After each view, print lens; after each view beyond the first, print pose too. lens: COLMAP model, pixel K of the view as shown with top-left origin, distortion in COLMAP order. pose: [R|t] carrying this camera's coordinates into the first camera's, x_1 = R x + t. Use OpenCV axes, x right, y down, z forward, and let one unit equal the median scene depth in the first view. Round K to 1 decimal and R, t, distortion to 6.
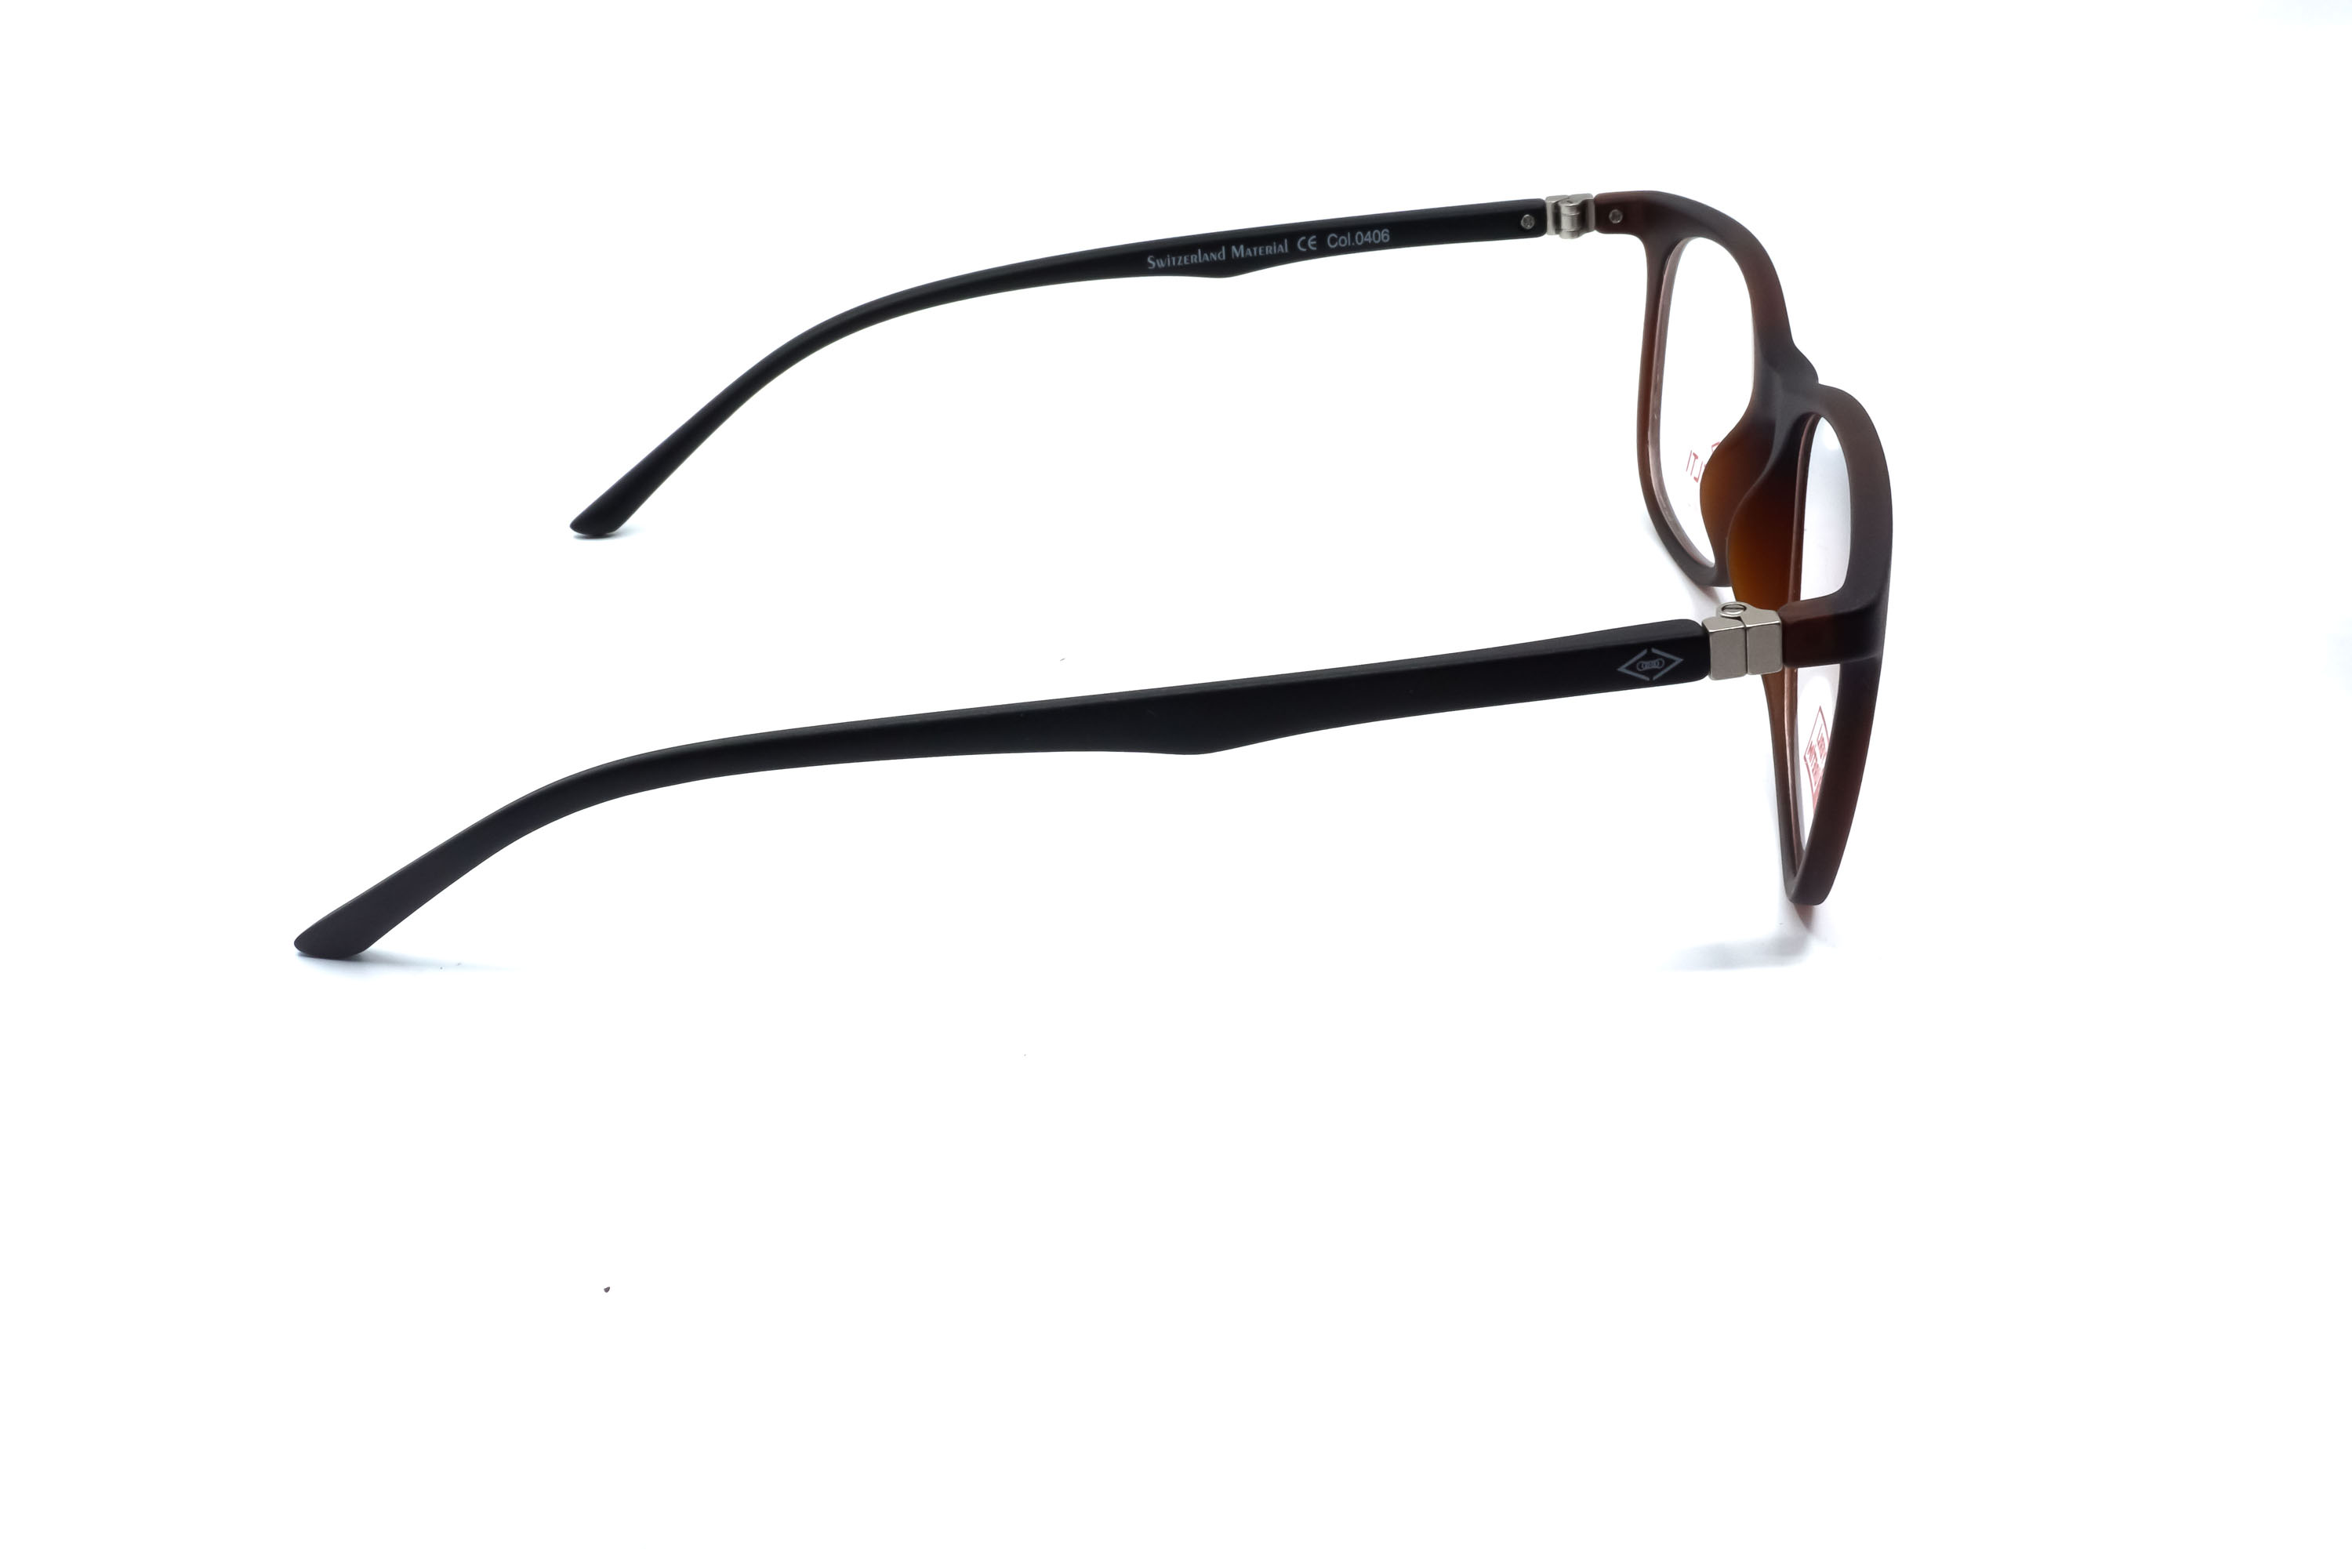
lens RADIAL K [[2592.1, 0, 1176.0], [0, 2592.1, 784.0], [0, 0, 1]] dist [-0.000272, 0.041653]
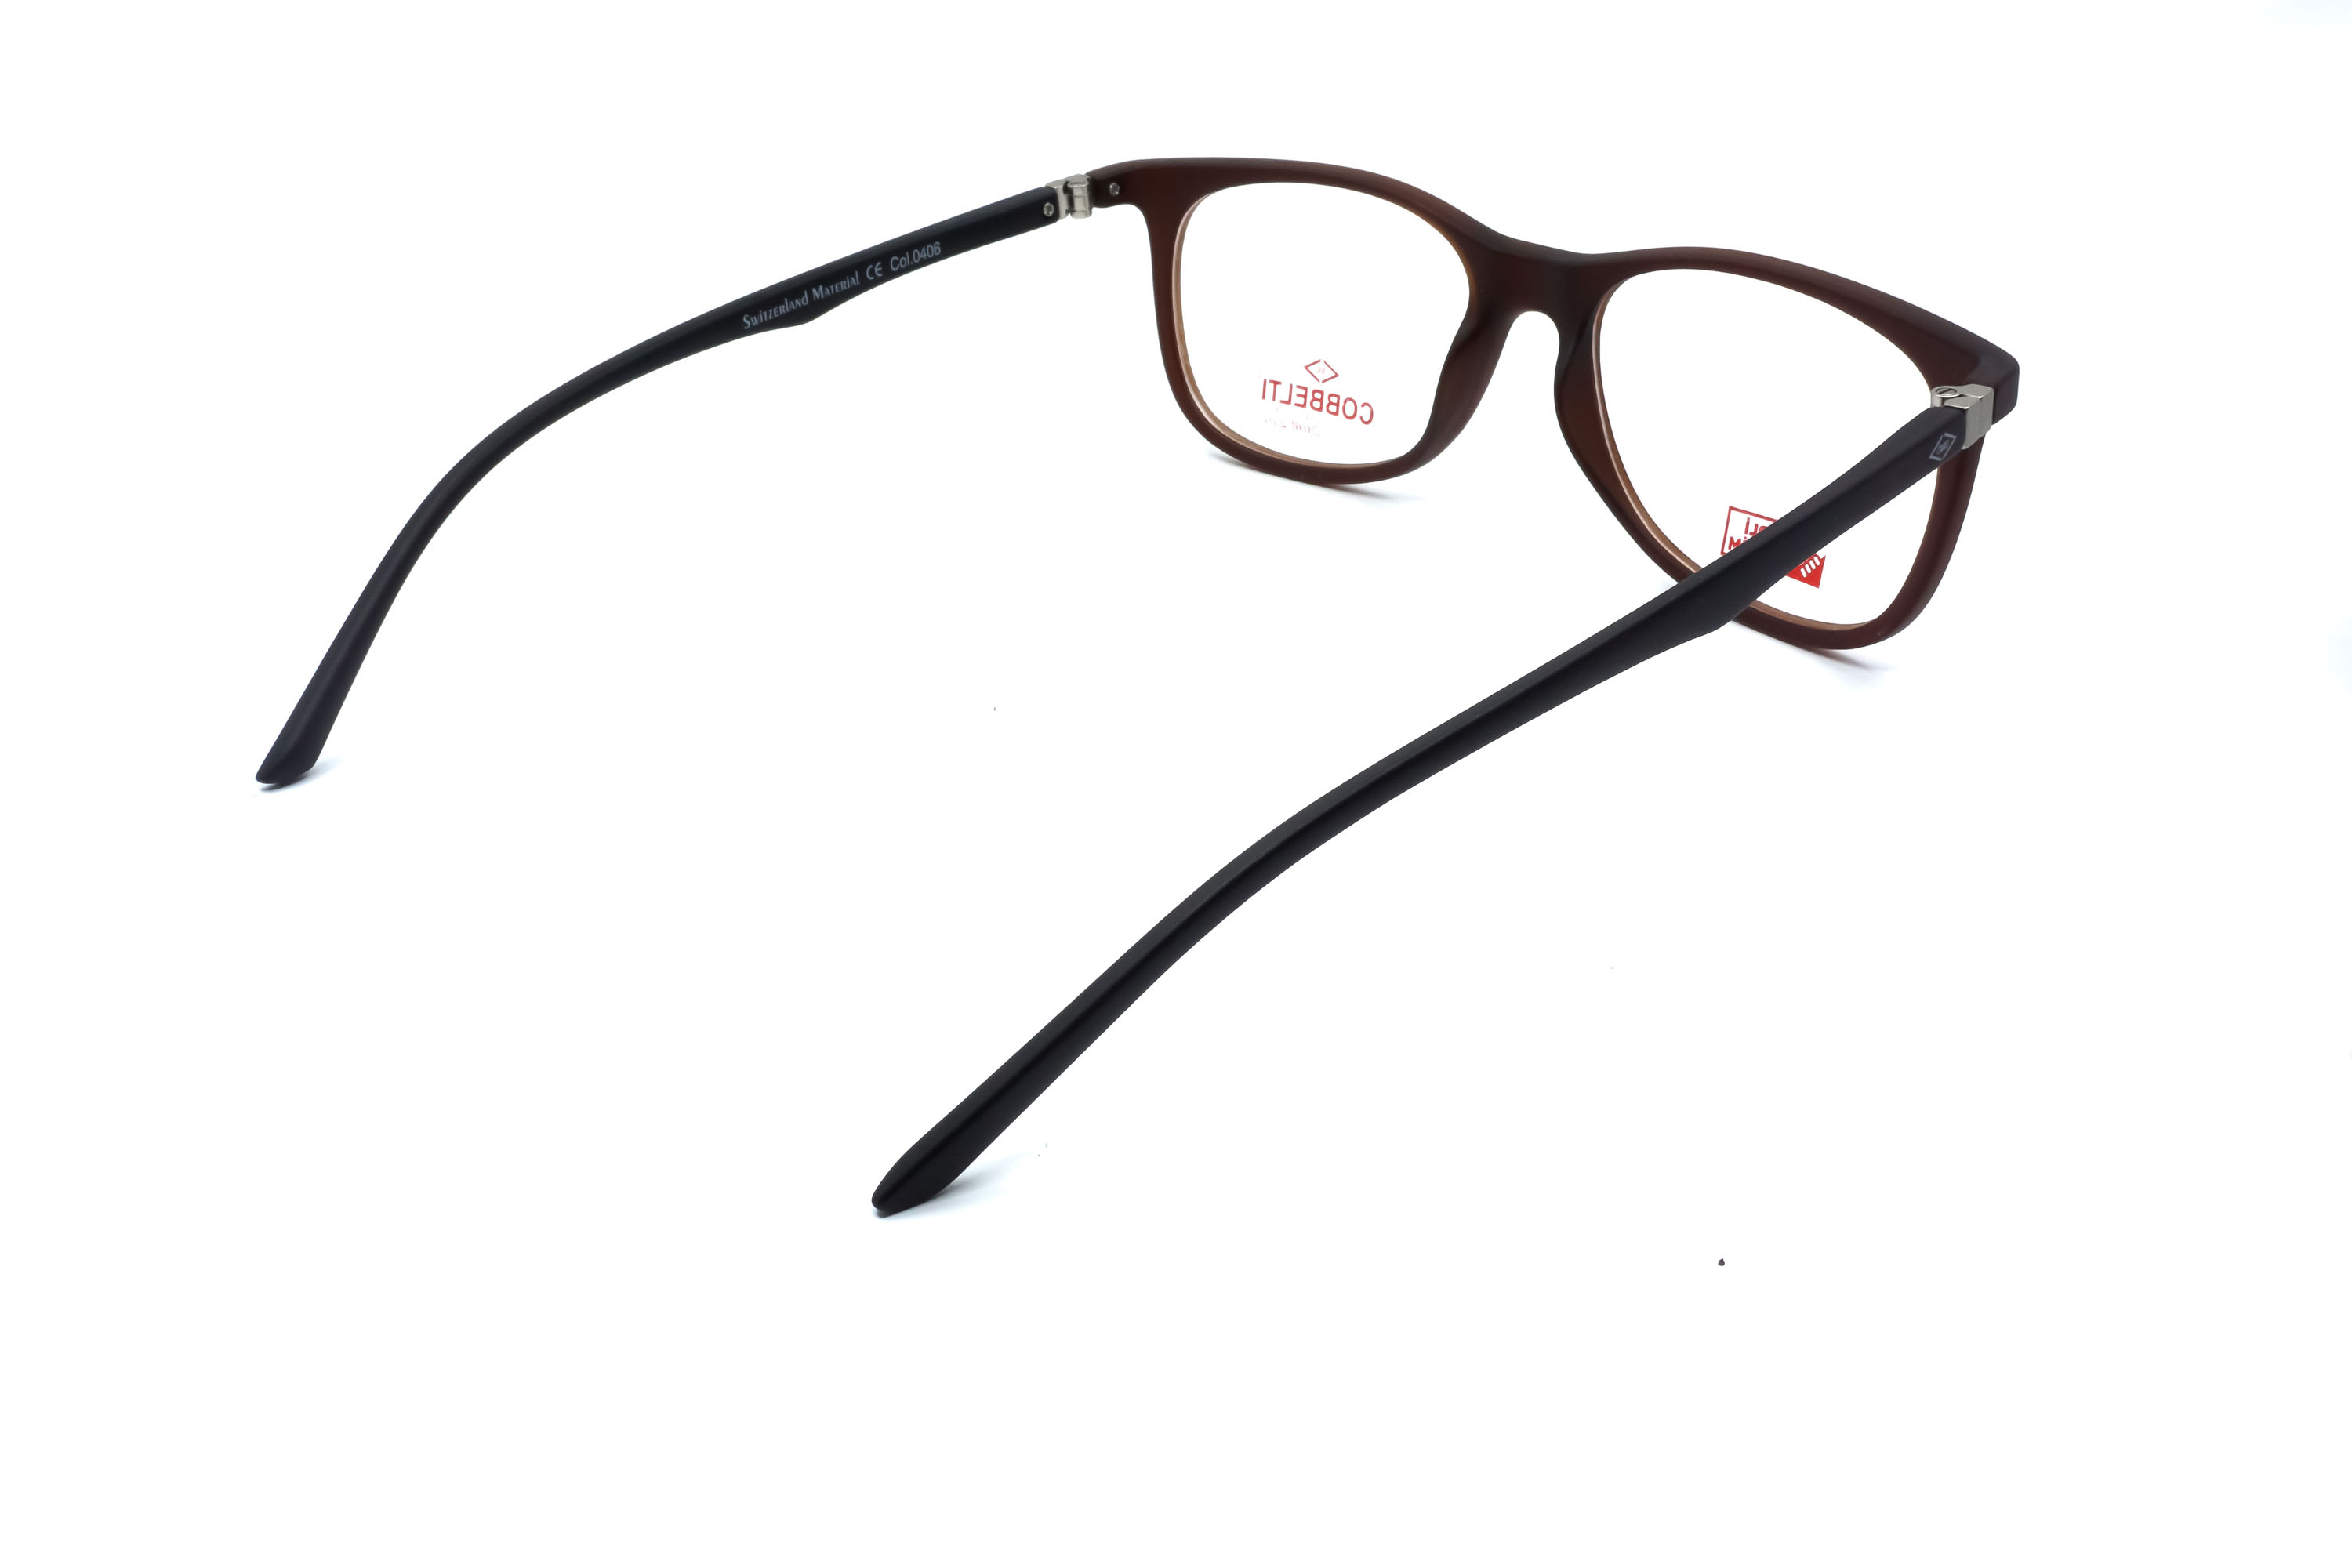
lens RADIAL K [[2592.1, 0, 1176.0], [0, 2592.1, 784.0], [0, 0, 1]] dist [-0.000272, 0.041653]
pose [[0.702718, -0.313129, 0.638856, -0.561284], [0.330168, 0.938922, 0.097031, -0.084792], [-0.630219, 0.142744, 0.763183, 0.210455]]
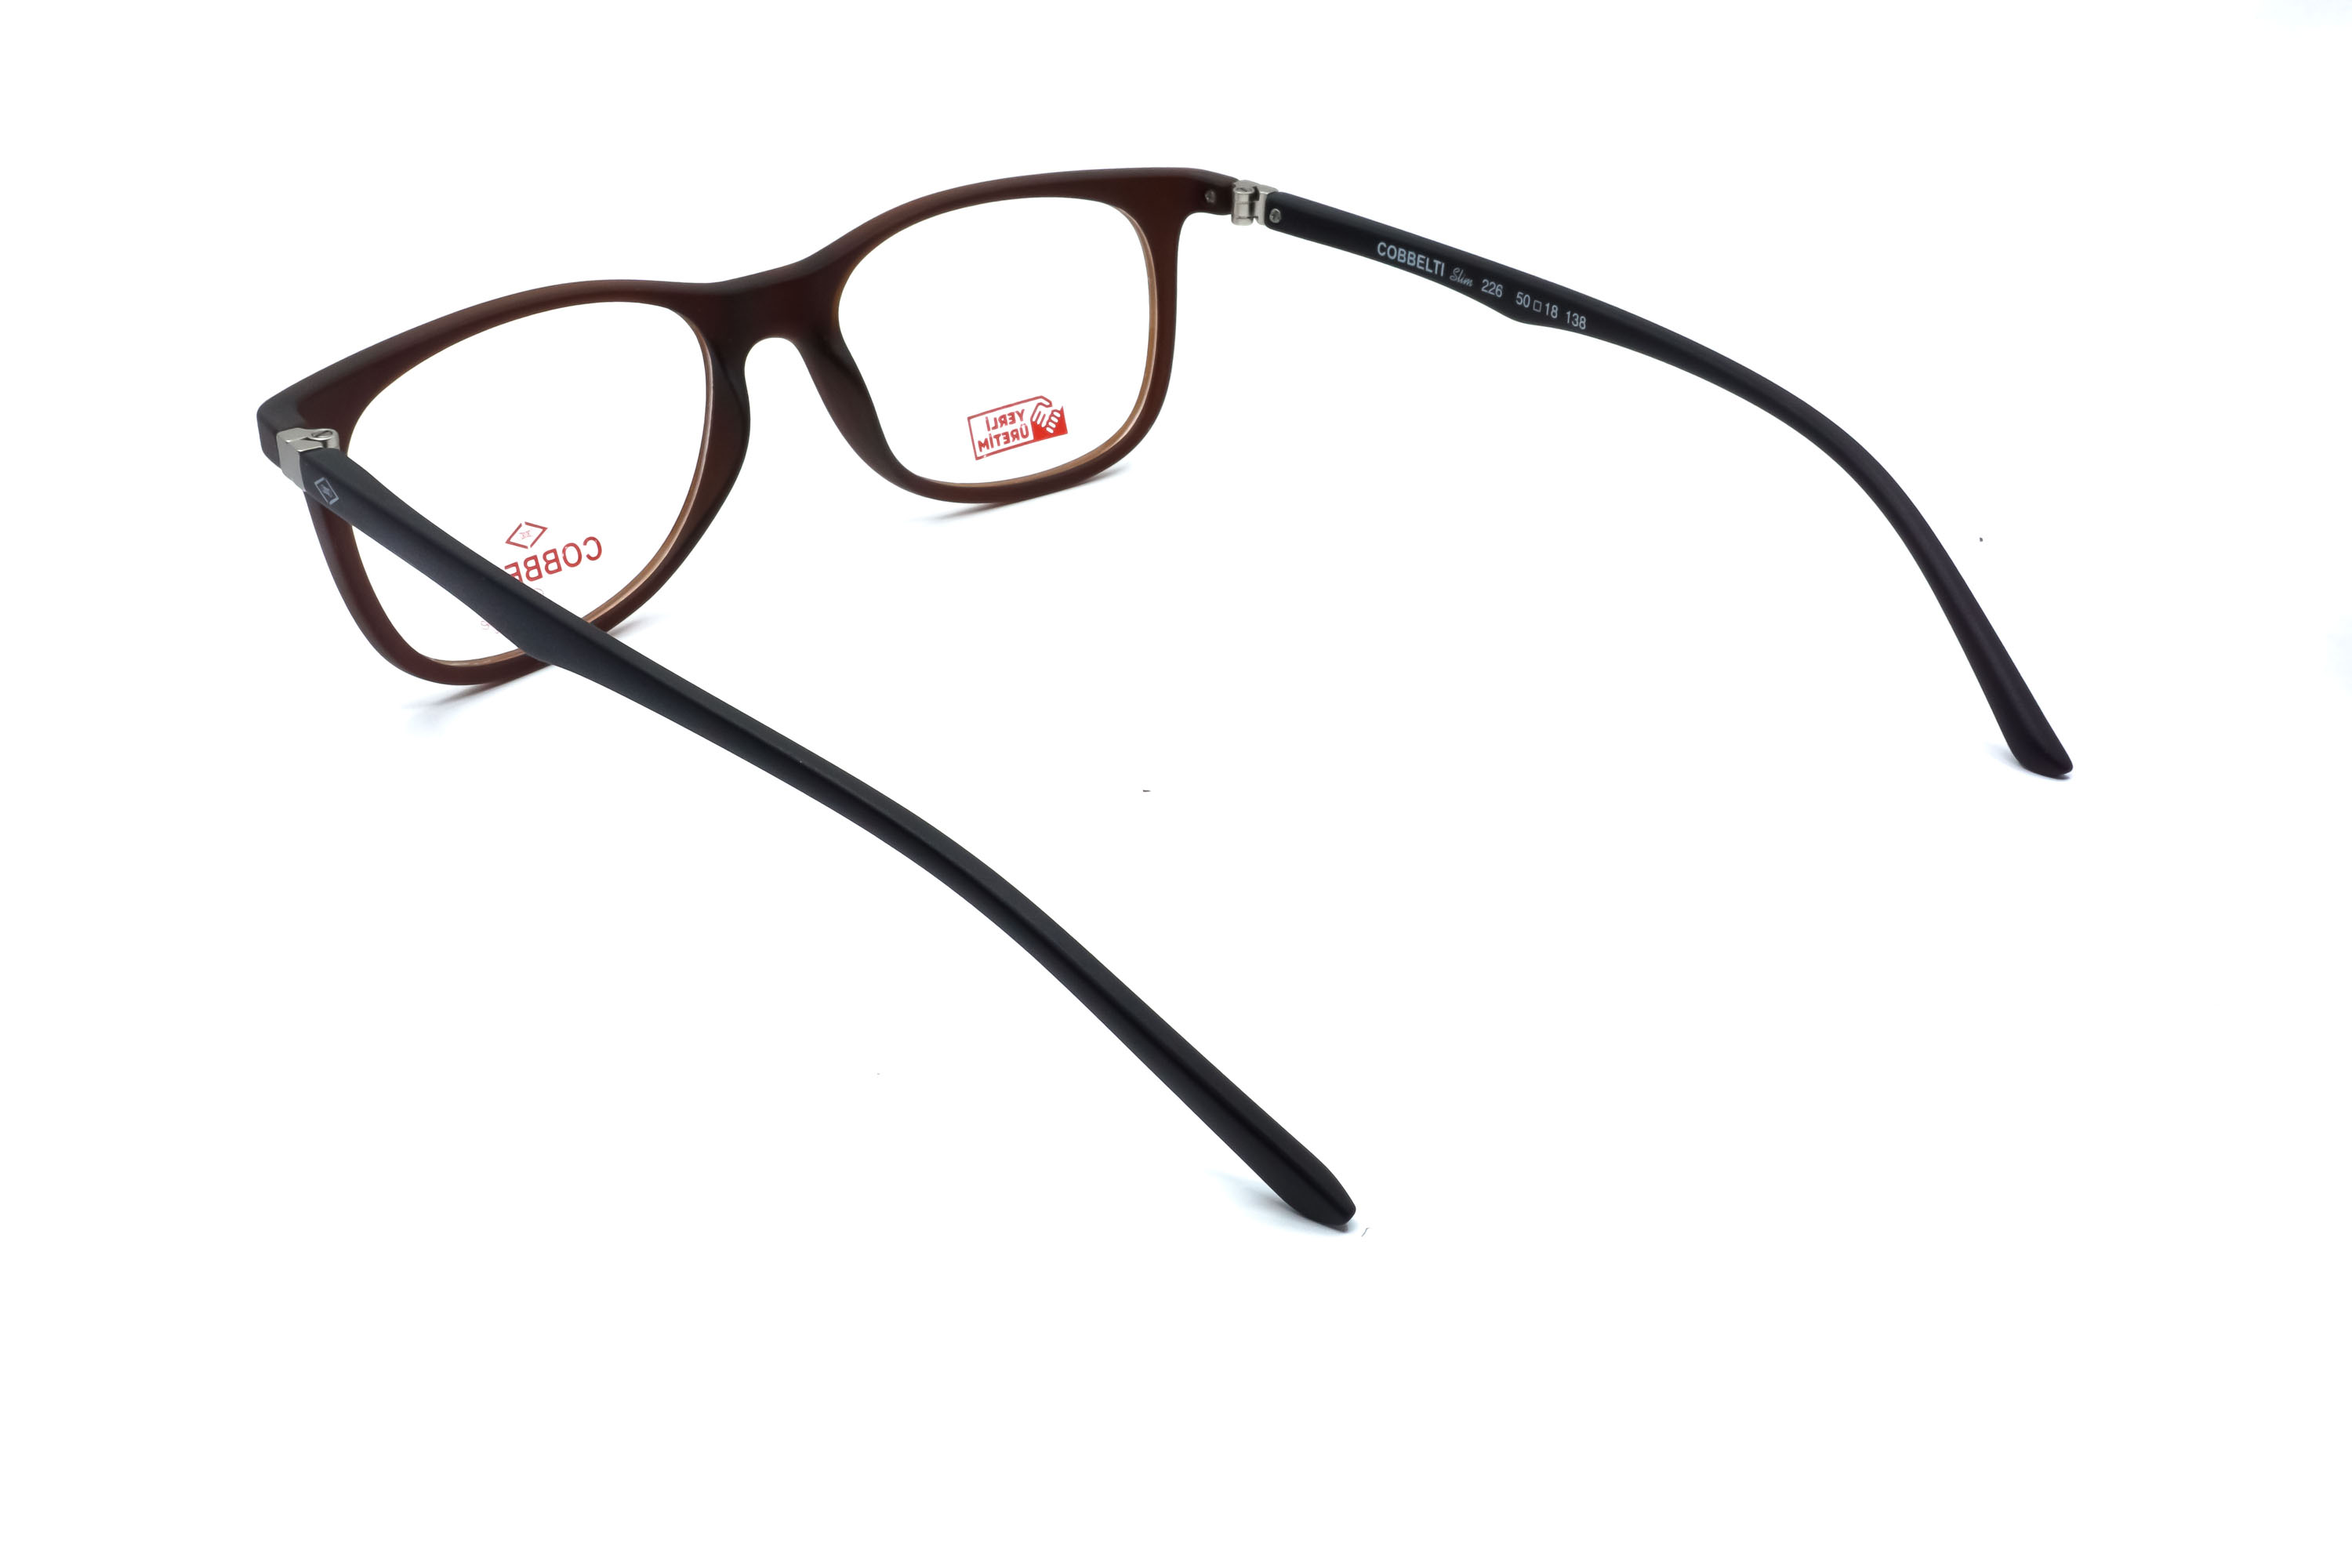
lens RADIAL K [[2592.1, 0, 1176.0], [0, 2592.1, 784.0], [0, 0, 1]] dist [-0.000272, 0.041653]
pose [[-0.711121, -0.272461, 0.648130, -0.572302], [0.360970, 0.649591, 0.669128, -0.586699], [-0.603330, 0.709786, -0.363588, 1.199022]]
